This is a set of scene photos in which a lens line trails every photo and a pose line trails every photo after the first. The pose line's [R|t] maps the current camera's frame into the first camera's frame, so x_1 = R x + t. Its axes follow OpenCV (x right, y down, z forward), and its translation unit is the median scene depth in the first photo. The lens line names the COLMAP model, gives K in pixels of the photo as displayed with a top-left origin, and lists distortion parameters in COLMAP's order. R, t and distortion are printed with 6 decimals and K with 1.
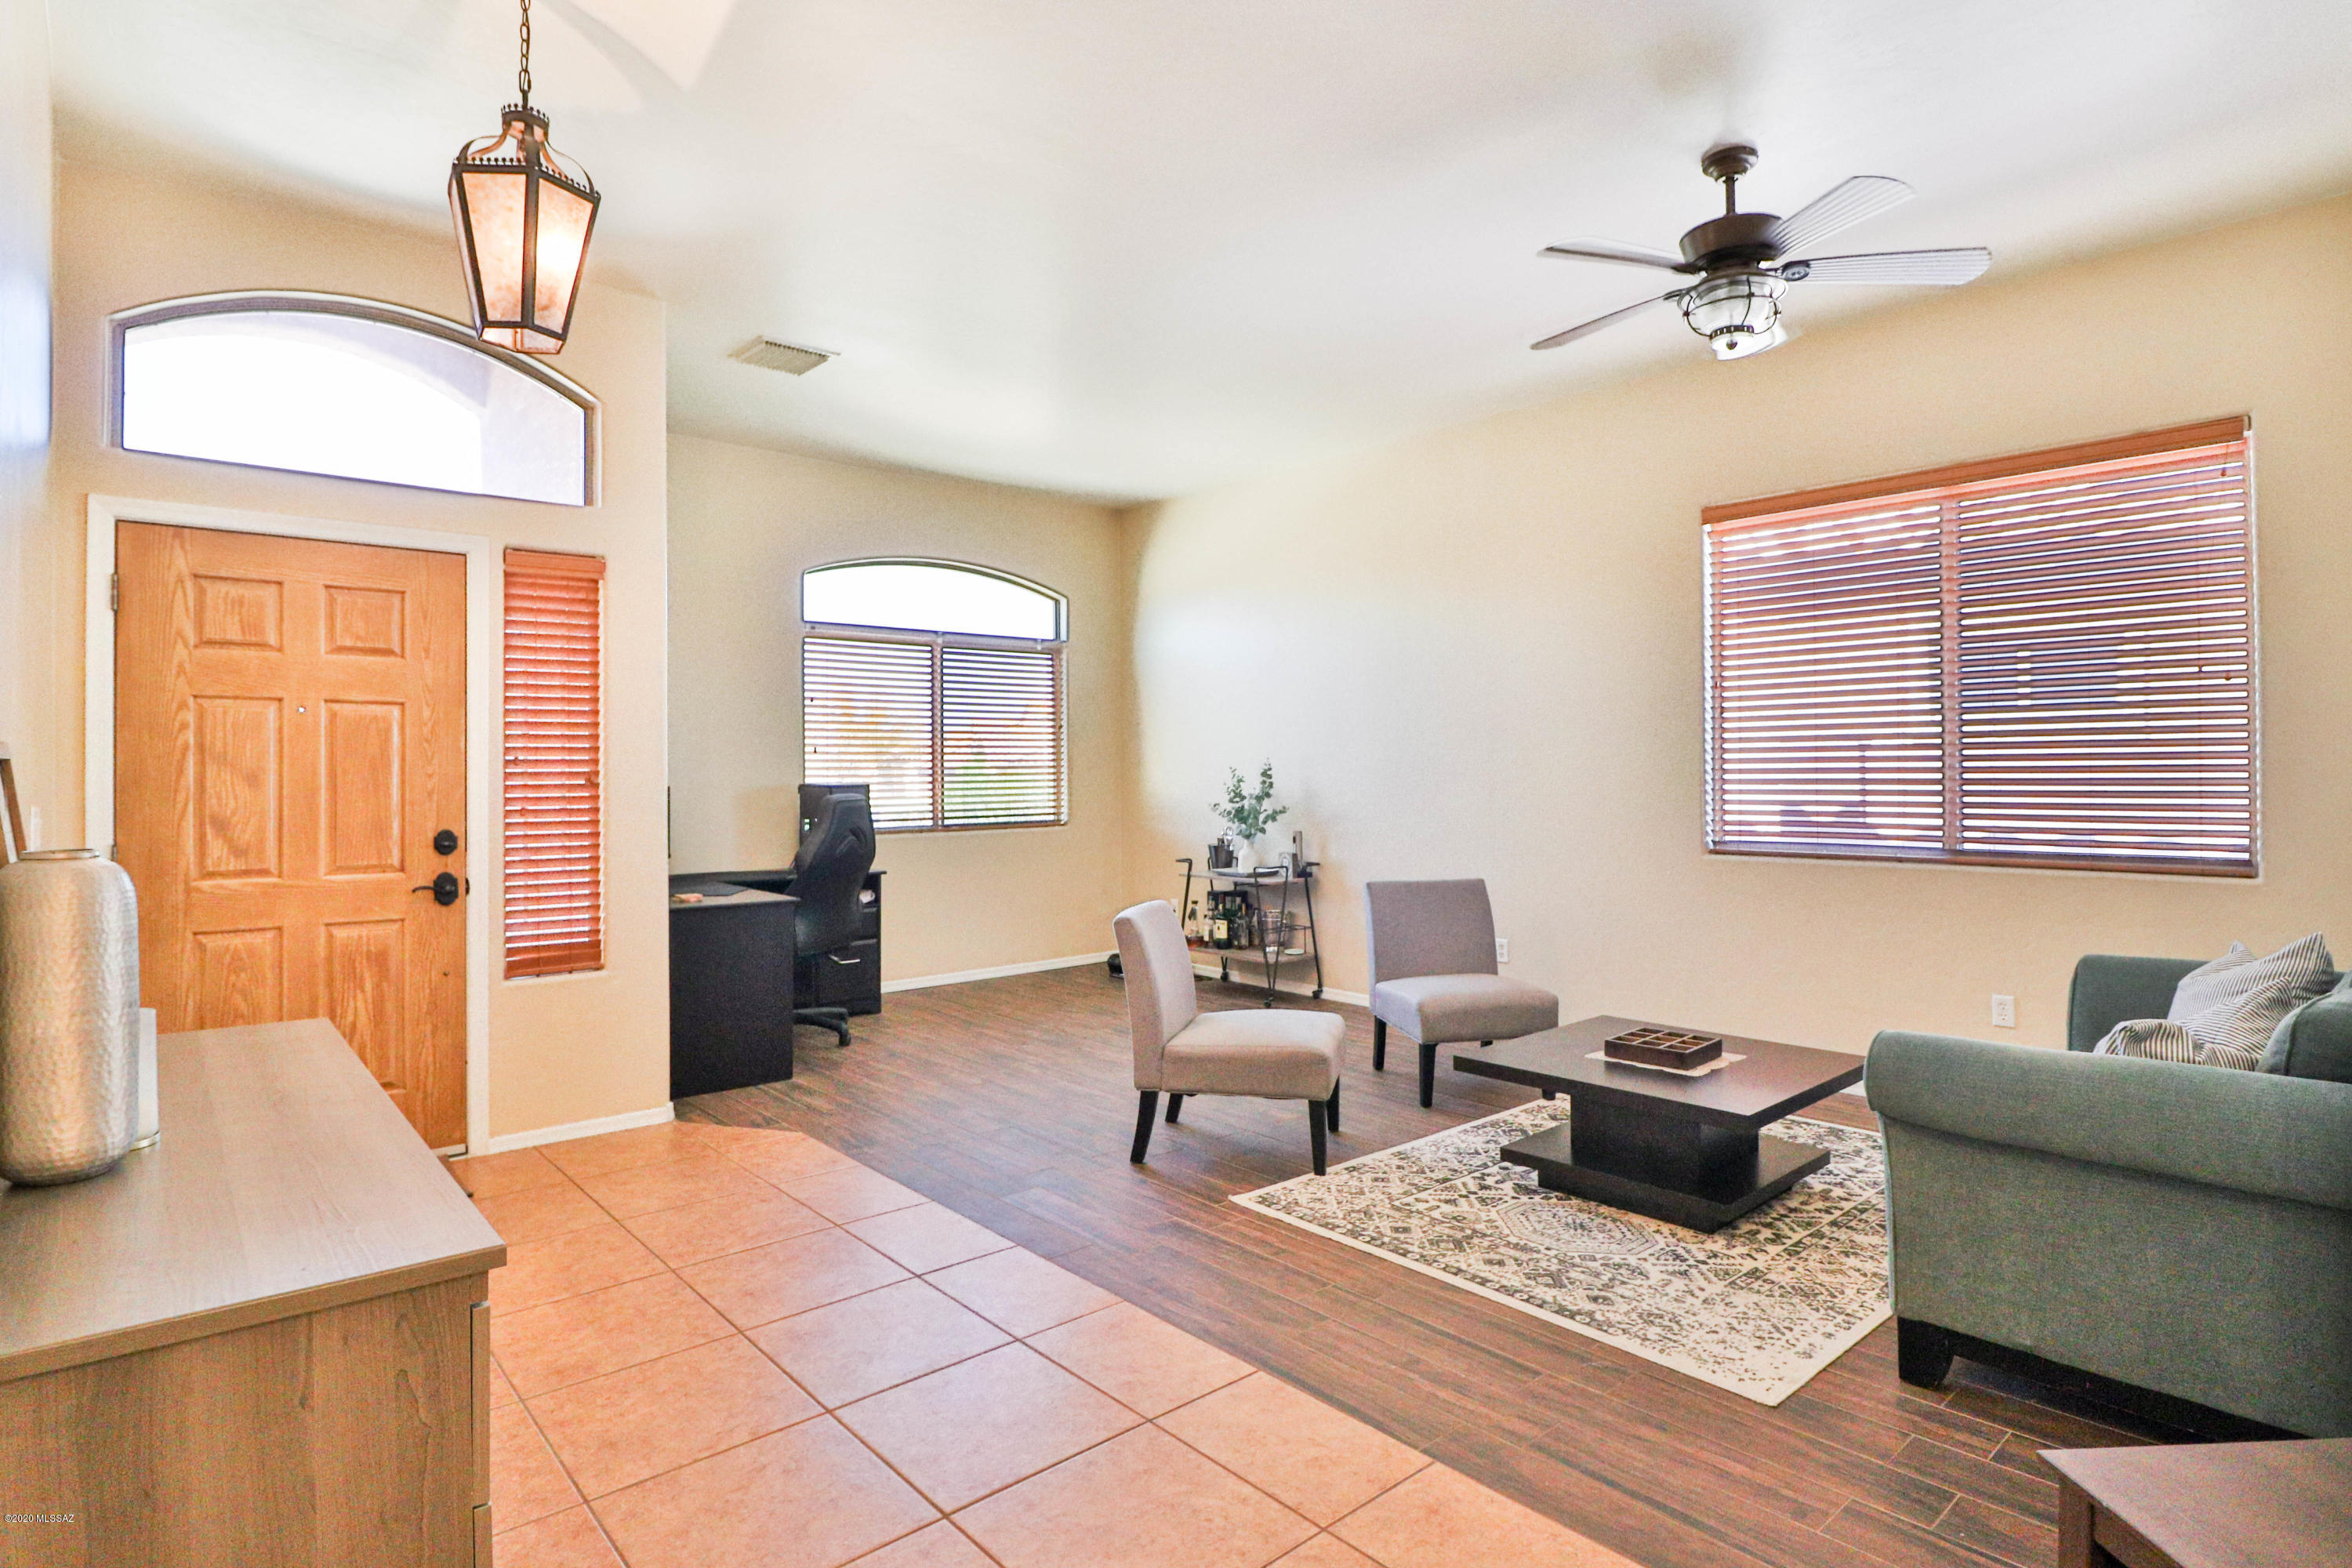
lens RADIAL K [[1212.5, 0, 1169.5], [0, 1212.5, 767.4], [0, 0, 1]] dist [0.000073, -0.013678]
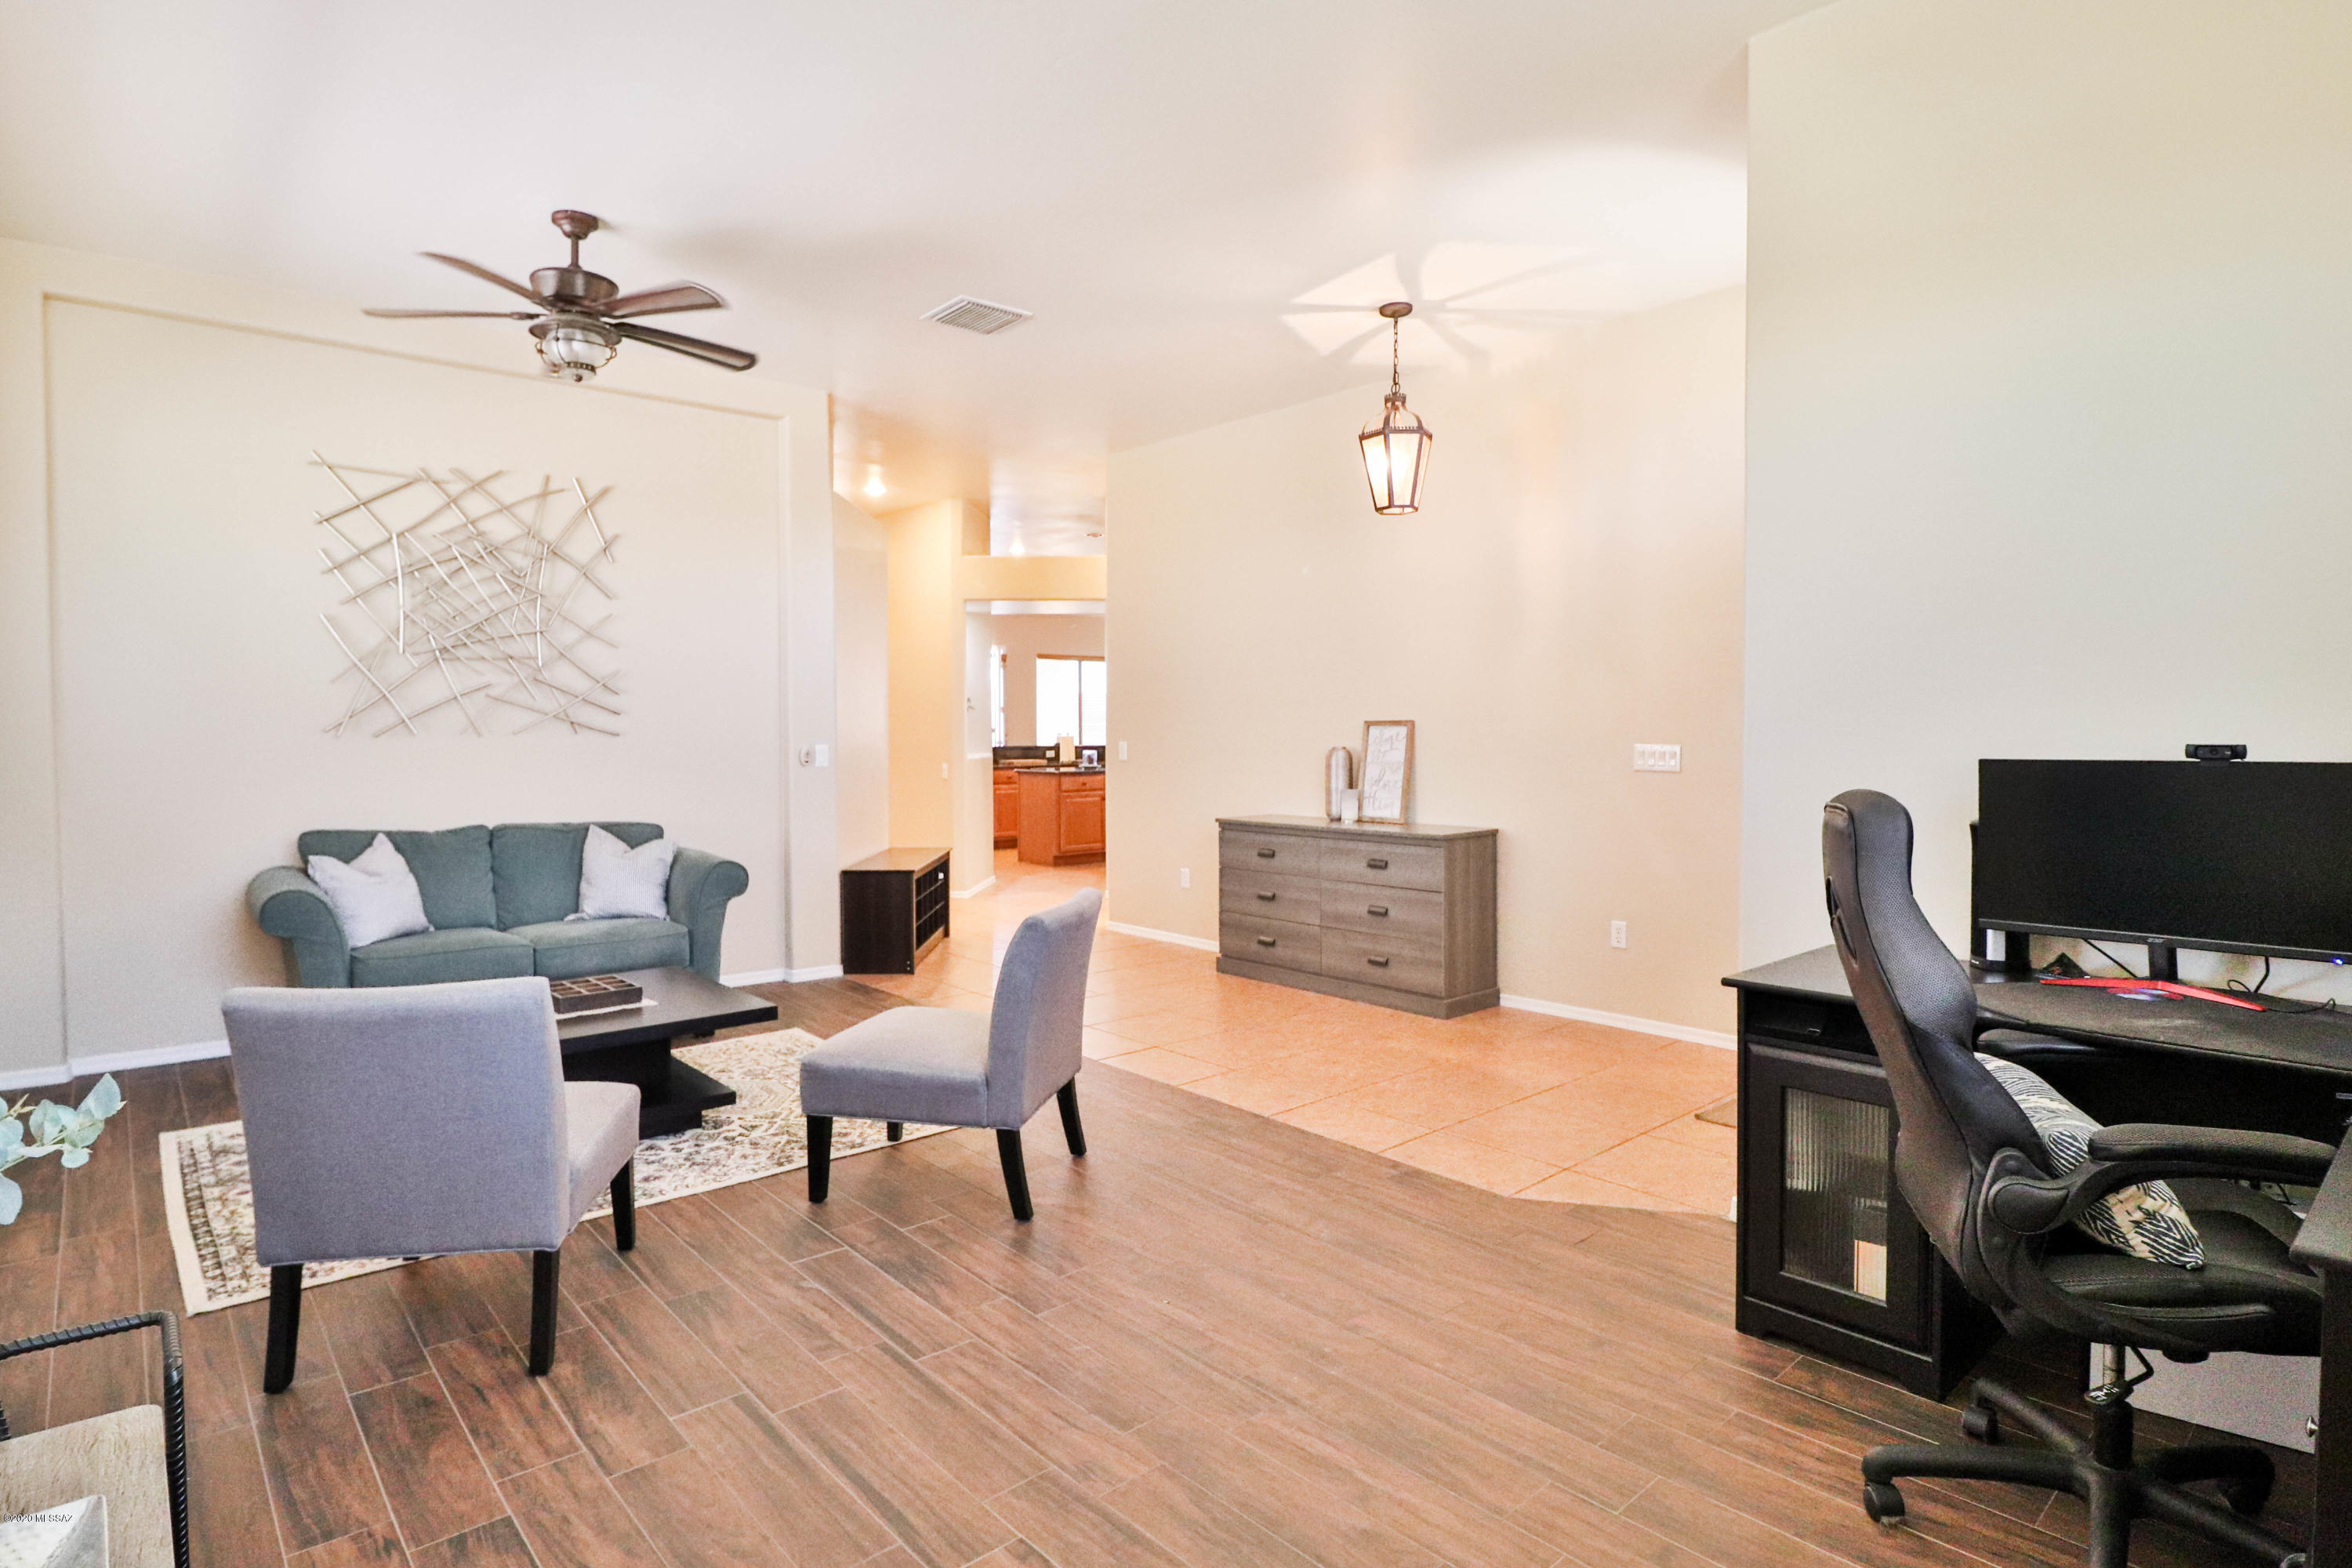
lens RADIAL K [[1212.5, 0, 1169.5], [0, 1212.5, 767.4], [0, 0, 1]] dist [0.000073, -0.013678]
pose [[-0.999906, 0.007587, -0.011426, -0.105098], [0.007305, 0.999673, 0.024513, 0.009898], [0.011609, 0.024428, -0.999634, 2.283132]]
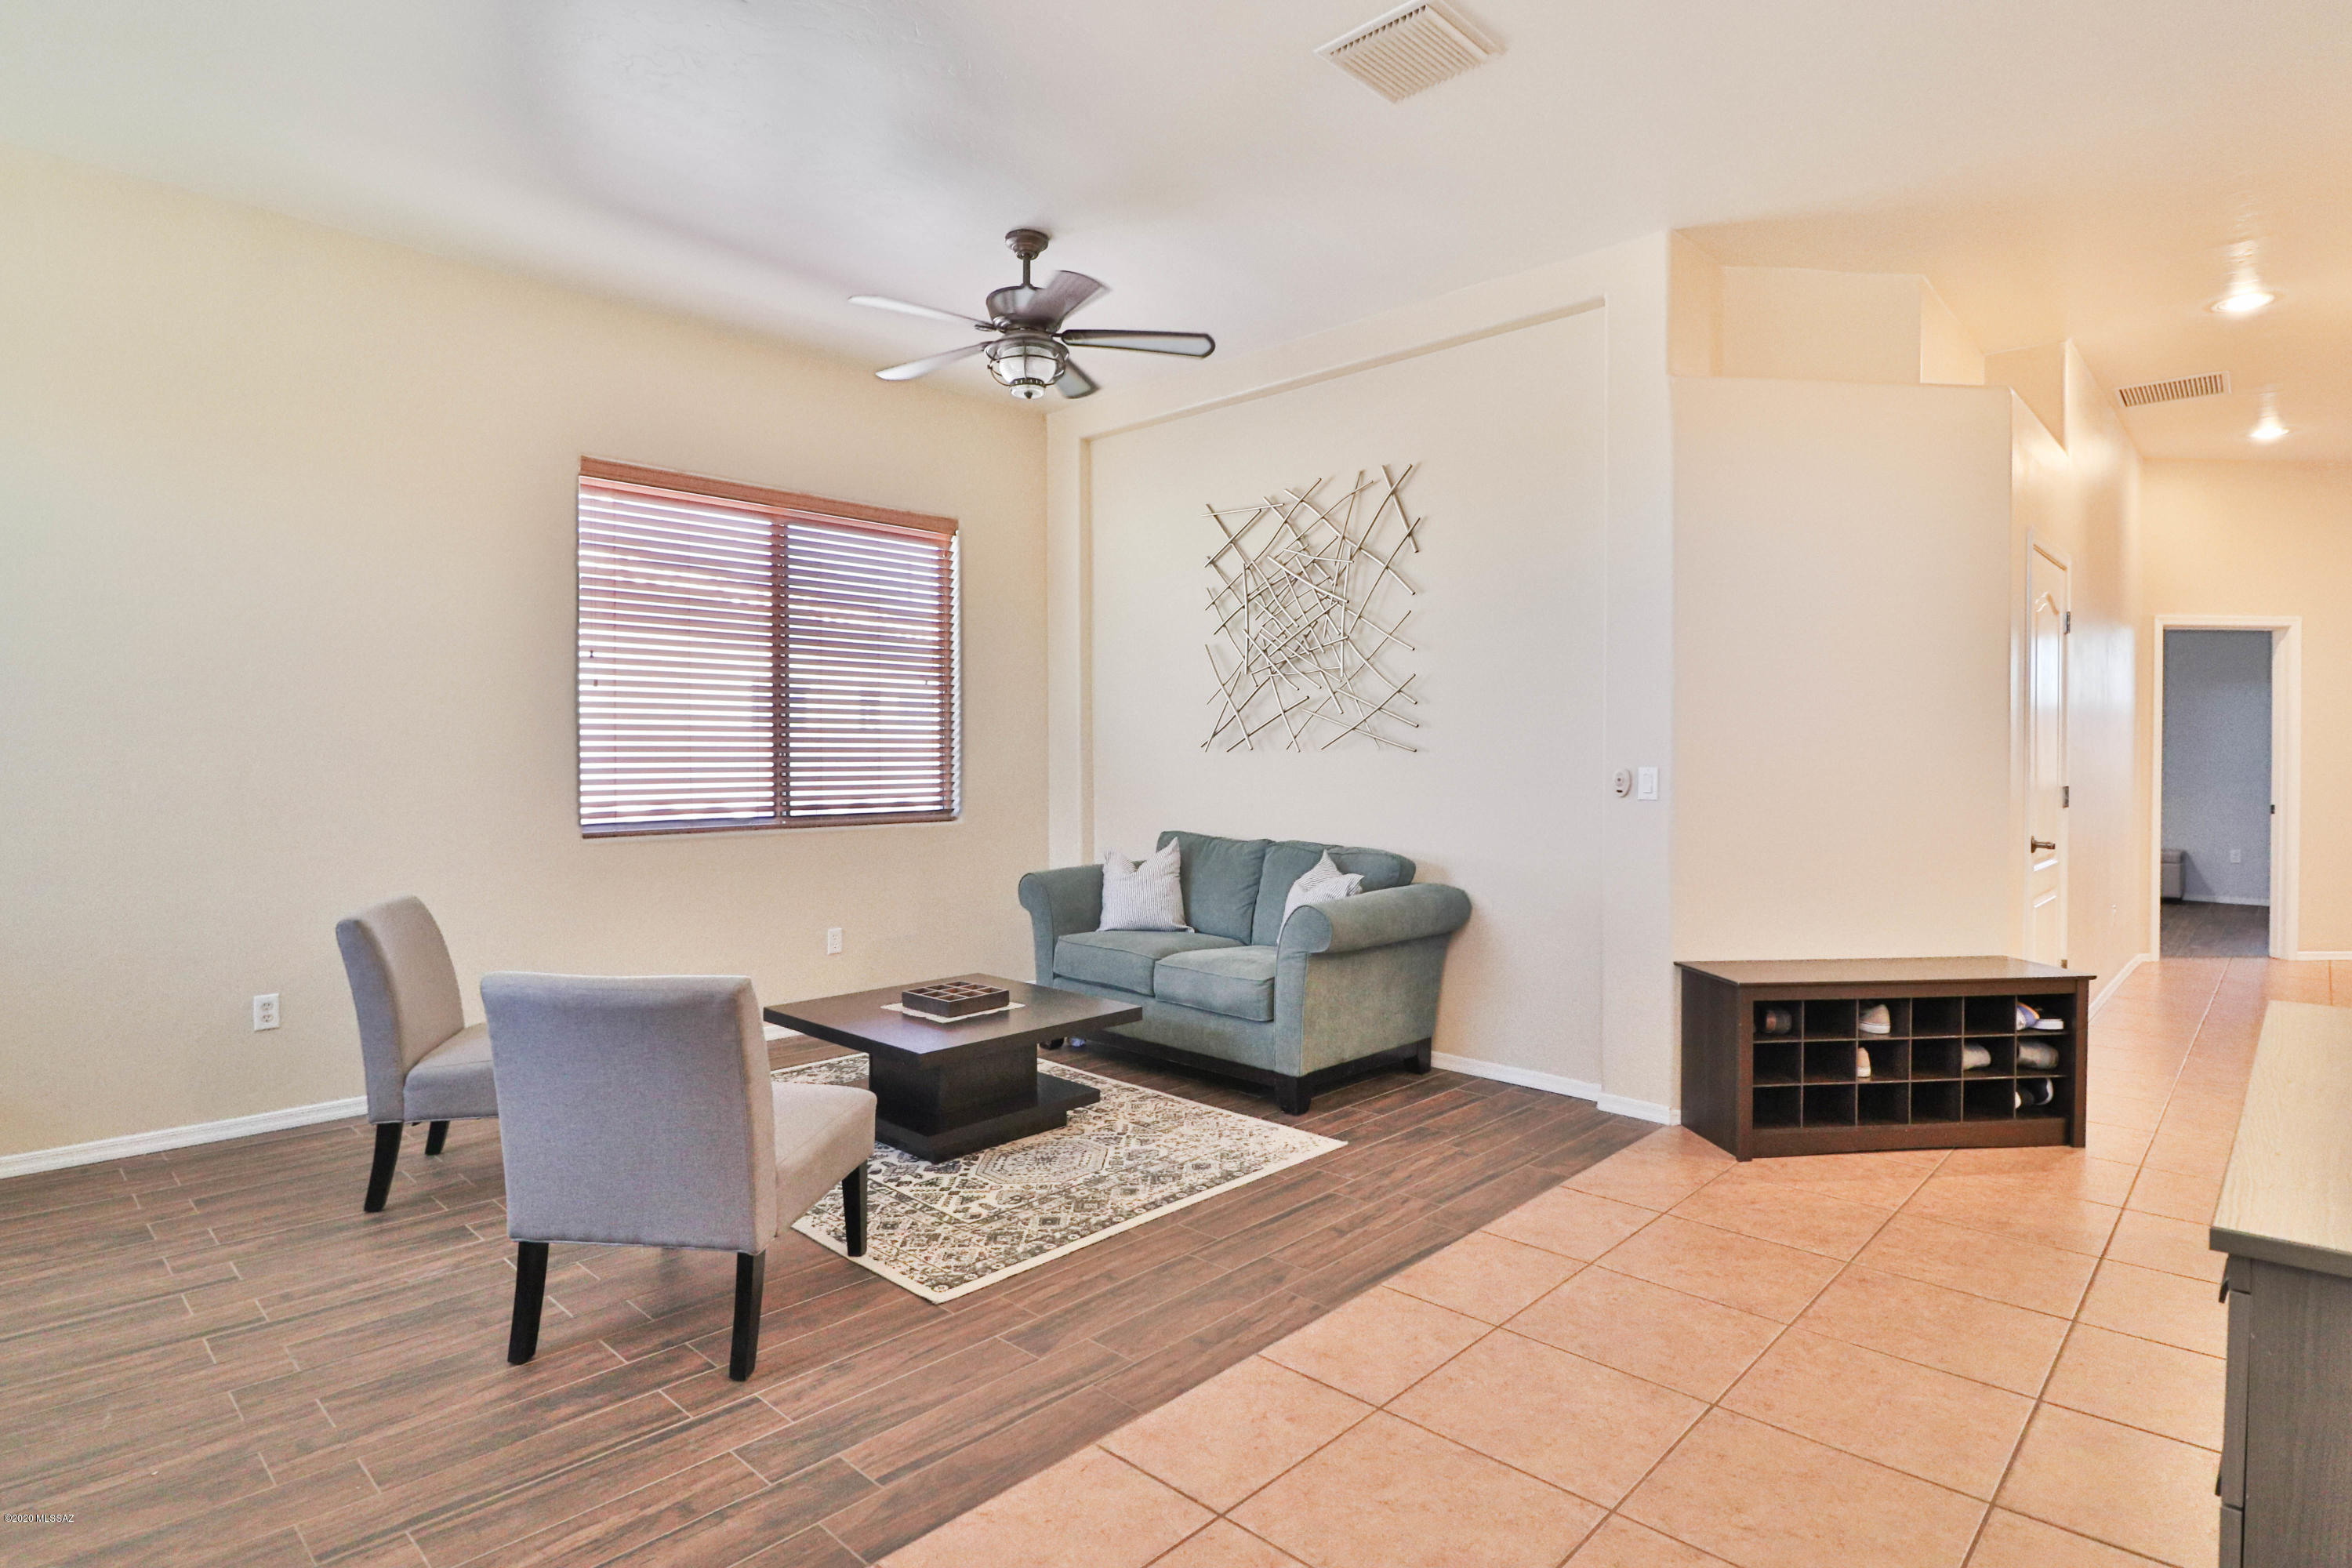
lens RADIAL K [[1212.5, 0, 1169.5], [0, 1212.5, 767.4], [0, 0, 1]] dist [0.000073, -0.013678]
pose [[-0.094320, -0.004255, 0.995533, -0.778914], [-0.005892, 0.999976, 0.003716, 0.017779], [-0.995524, -0.005515, -0.094343, 1.005016]]
